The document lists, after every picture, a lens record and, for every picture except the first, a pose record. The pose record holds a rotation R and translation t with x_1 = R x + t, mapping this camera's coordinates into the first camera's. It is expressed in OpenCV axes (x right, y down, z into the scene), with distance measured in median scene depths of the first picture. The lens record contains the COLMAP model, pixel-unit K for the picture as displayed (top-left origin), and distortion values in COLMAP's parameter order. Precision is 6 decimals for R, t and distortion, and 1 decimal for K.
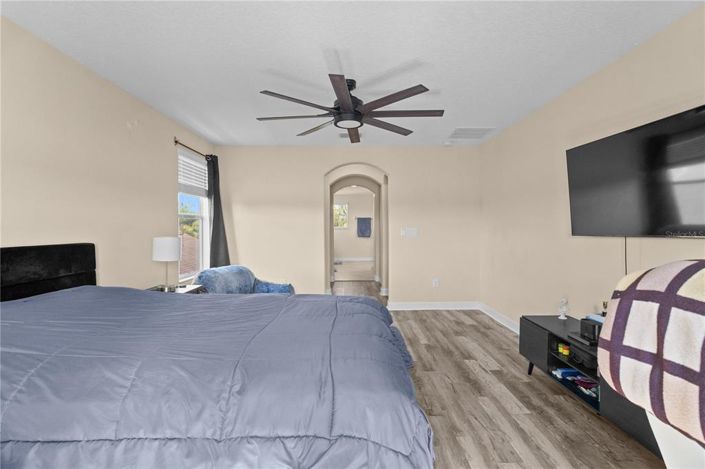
lens RADIAL K [[343.1, 0, 360.9], [0, 343.1, 237.7], [0, 0, 1]] dist [-0.062227, 0.028653]
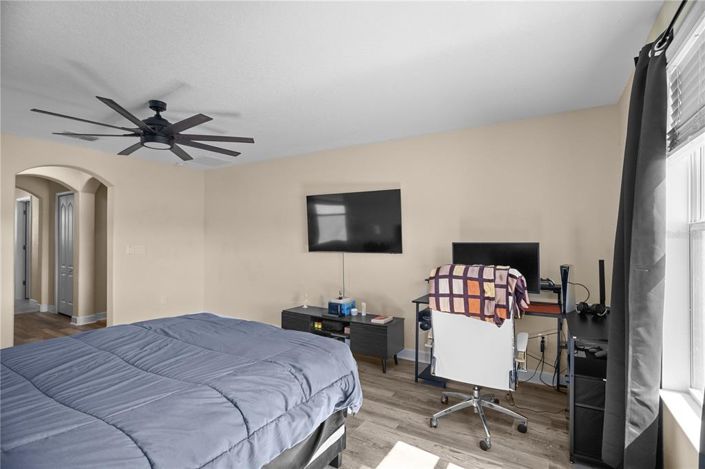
lens RADIAL K [[343.1, 0, 360.9], [0, 343.1, 237.7], [0, 0, 1]] dist [-0.062227, 0.028653]
pose [[0.523117, 0.006035, 0.852240, -0.660803], [0.016734, 0.999709, -0.017351, -0.044127], [-0.852097, 0.023338, 0.522864, -0.013233]]
